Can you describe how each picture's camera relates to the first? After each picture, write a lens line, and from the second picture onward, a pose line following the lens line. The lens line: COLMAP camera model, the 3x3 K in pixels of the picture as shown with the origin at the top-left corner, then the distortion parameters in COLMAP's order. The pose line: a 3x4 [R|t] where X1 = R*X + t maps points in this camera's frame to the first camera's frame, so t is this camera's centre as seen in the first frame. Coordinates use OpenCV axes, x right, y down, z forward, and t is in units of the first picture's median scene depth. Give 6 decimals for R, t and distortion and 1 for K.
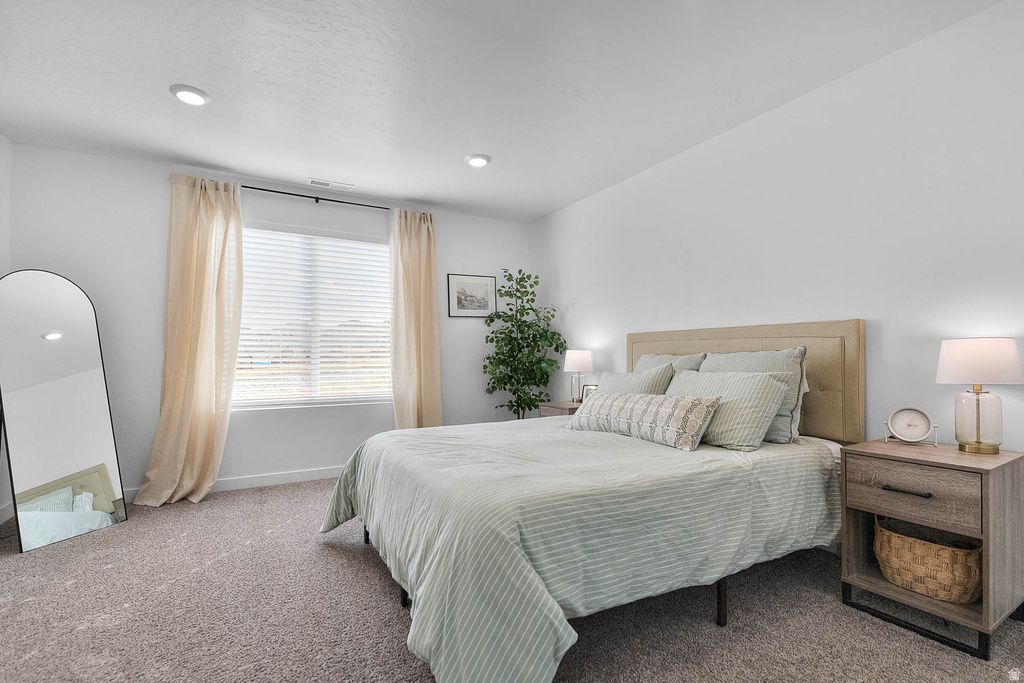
lens RADIAL K [[465.8, 0, 513.5], [0, 465.8, 351.5], [0, 0, 1]] dist [-0.011334, -0.004349]
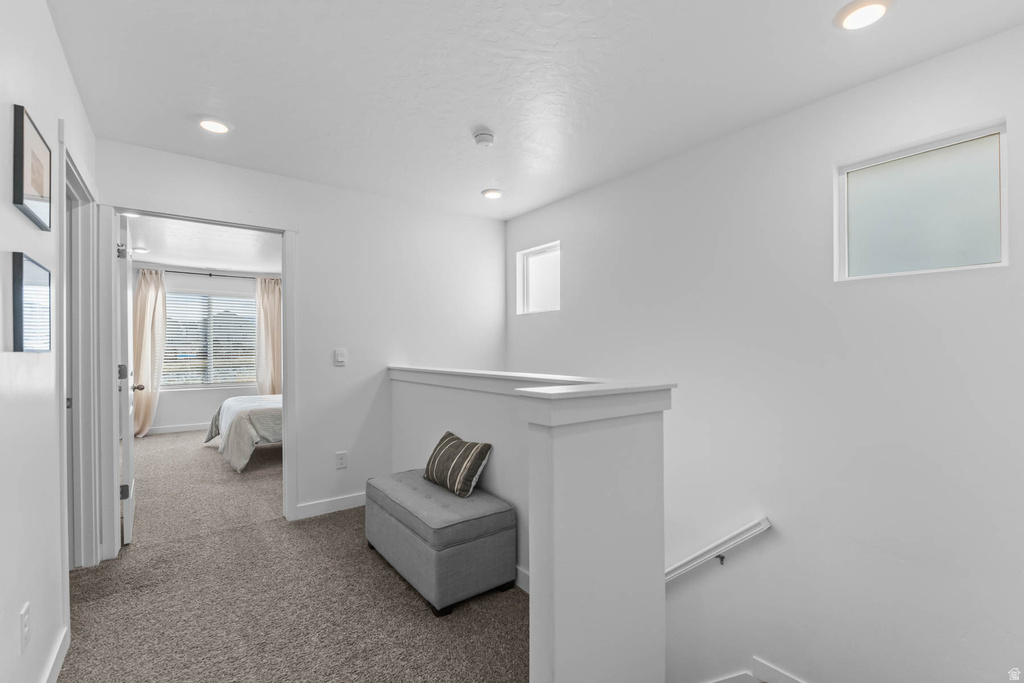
lens RADIAL K [[465.8, 0, 513.5], [0, 465.8, 351.5], [0, 0, 1]] dist [-0.011334, -0.004349]
pose [[0.993760, 0.001565, 0.111532, 0.654750], [-0.002663, 0.999949, 0.009703, -0.058624], [-0.111511, -0.009940, 0.993714, -1.100439]]
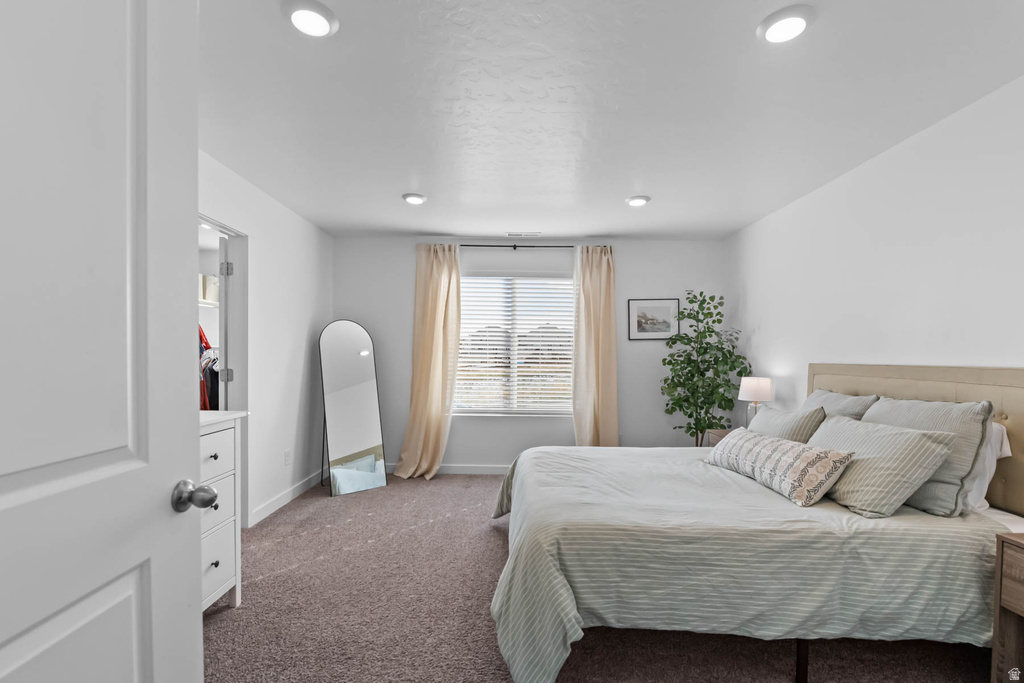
lens RADIAL K [[465.8, 0, 513.5], [0, 465.8, 351.5], [0, 0, 1]] dist [-0.011334, -0.004349]
pose [[0.869101, 0.013274, -0.494456, 0.224060], [-0.011494, 0.999912, 0.006641, -0.071712], [0.494501, -0.000089, 0.869177, -0.086767]]
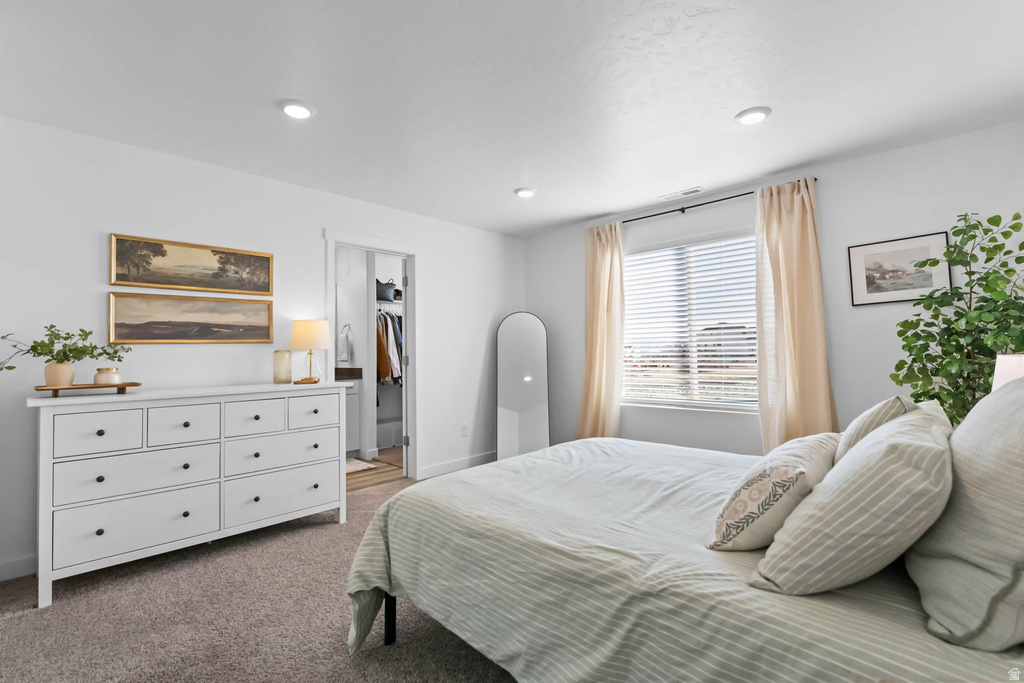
lens RADIAL K [[490.8, 0, 511.0], [0, 490.8, 327.7], [0, 0, 1]] dist [-0.018992, -0.000547]
pose [[0.258874, -0.049996, -0.964616, 0.631589], [0.029795, 0.998598, -0.043762, -0.032059], [0.965452, -0.017412, 0.260000, 0.404100]]
